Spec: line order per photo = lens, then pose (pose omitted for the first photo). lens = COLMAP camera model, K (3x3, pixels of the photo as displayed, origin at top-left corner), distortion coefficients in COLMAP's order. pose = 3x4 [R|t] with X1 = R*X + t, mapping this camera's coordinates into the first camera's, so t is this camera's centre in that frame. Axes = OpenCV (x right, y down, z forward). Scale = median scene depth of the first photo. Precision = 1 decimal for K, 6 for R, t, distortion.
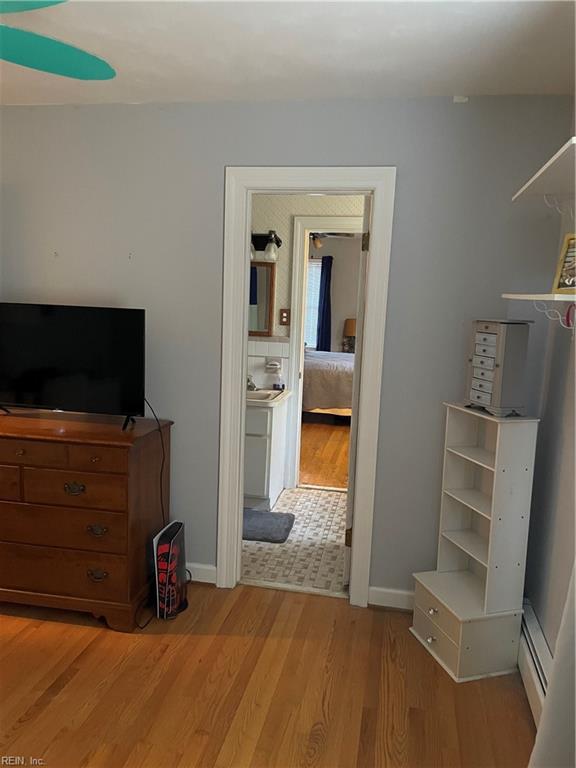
lens RADIAL K [[581.1, 0, 288.4], [0, 581.1, 384.4], [0, 0, 1]] dist [0.038529, -0.004707]
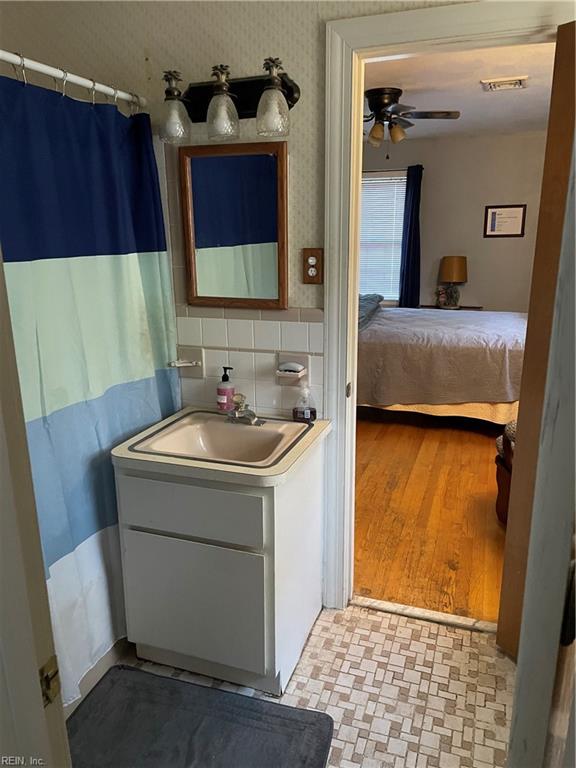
lens RADIAL K [[581.1, 0, 289.2], [0, 581.1, 384.0], [0, 0, 1]] dist [0.038529, -0.004707]
pose [[0.988411, -0.009710, -0.151493, 0.044168], [0.024943, 0.994777, 0.098978, -0.068706], [0.149740, -0.101609, 0.983490, 0.532127]]
